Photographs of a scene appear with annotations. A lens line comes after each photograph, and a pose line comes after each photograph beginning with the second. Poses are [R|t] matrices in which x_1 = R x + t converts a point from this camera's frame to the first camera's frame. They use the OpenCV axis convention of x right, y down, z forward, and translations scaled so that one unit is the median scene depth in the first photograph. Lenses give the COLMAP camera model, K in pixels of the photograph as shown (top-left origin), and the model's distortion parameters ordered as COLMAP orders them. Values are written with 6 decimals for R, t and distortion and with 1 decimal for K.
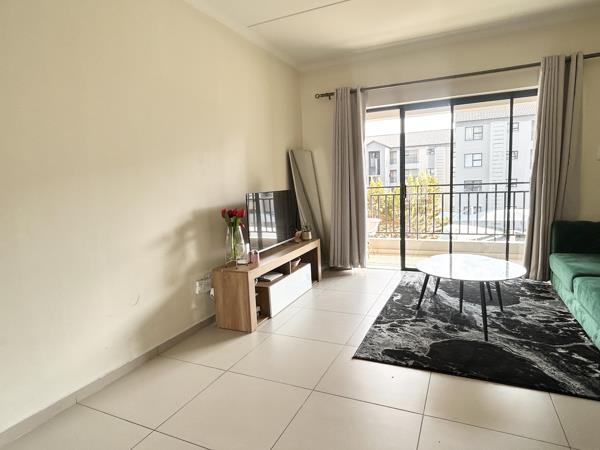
lens RADIAL K [[362.2, 0, 299.4], [0, 362.2, 226.4], [0, 0, 1]] dist [0.007619, -0.001321]
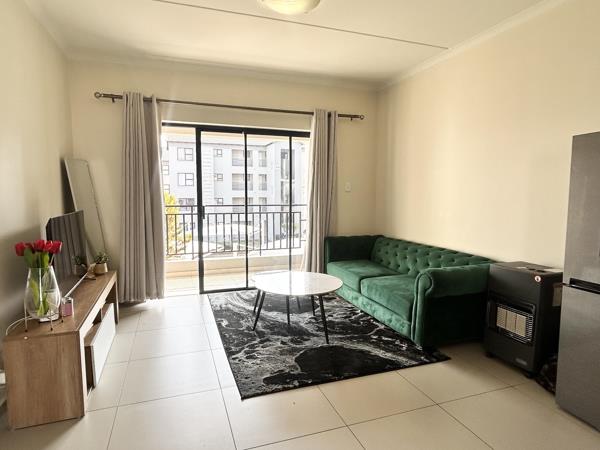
lens RADIAL K [[362.2, 0, 298.5], [0, 362.2, 225.8], [0, 0, 1]] dist [0.007619, -0.001321]
pose [[0.717771, -0.022914, 0.695902, -0.276777], [0.054379, 0.998250, -0.023218, -0.032157], [-0.694152, 0.054508, 0.717762, 0.163560]]
